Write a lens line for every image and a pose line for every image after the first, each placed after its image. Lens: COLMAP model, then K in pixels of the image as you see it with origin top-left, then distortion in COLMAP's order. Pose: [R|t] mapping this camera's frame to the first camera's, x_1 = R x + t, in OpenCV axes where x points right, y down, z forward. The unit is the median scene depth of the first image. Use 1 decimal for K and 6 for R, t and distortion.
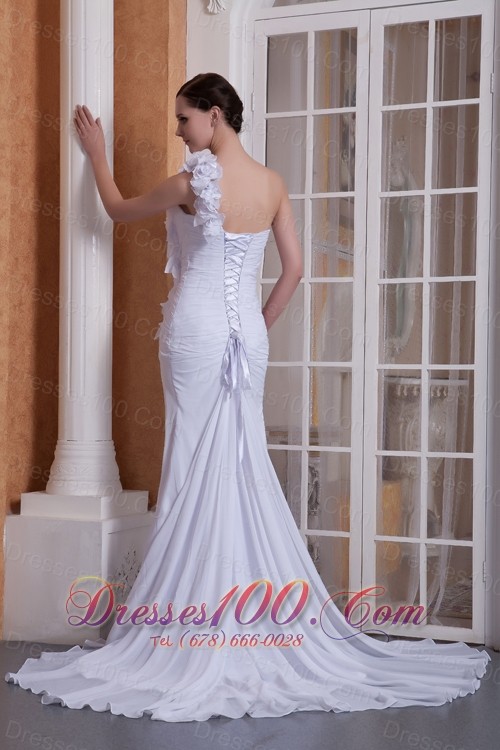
lens RADIAL K [[1381.9, 0, 250.0], [0, 1381.9, 375.0], [0, 0, 1]] dist [0.044051, 0.217914]
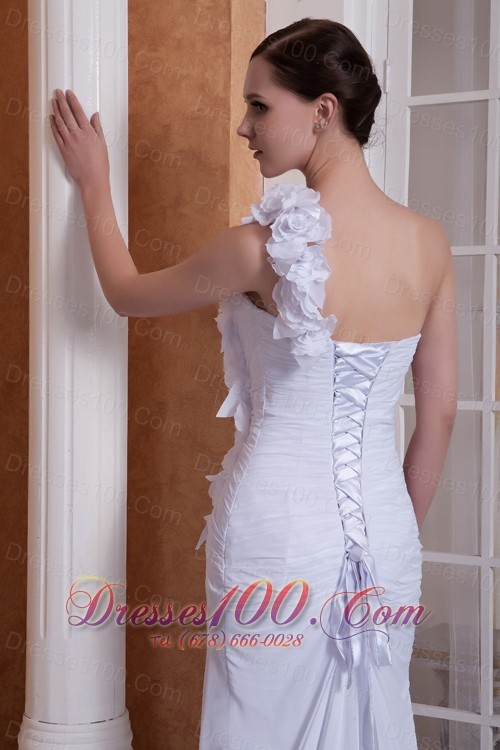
lens RADIAL K [[1434.1, 0, 228.3], [0, 1434.1, 374.7], [0, 0, 1]] dist [0.199124, 0.048778]
pose [[0.996462, 0.001526, -0.084028, -0.013011], [-0.000349, 0.999902, 0.014016, -0.097256], [0.084041, -0.013937, 0.996365, 0.469515]]
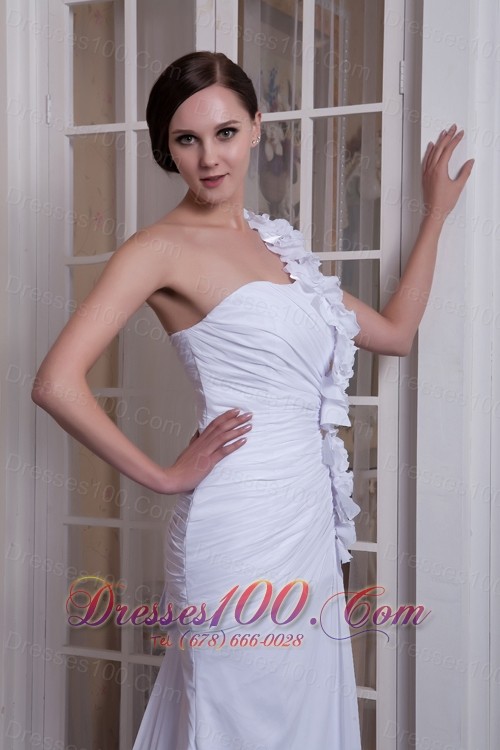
lens RADIAL K [[1381.9, 0, 250.0], [0, 1381.9, 375.0], [0, 0, 1]] dist [0.044051, 0.217914]
pose [[0.997764, 0.001548, -0.066816, 0.153345], [-0.000302, 0.999826, 0.018669, -0.092557], [0.066833, -0.018607, 0.997591, 0.388067]]
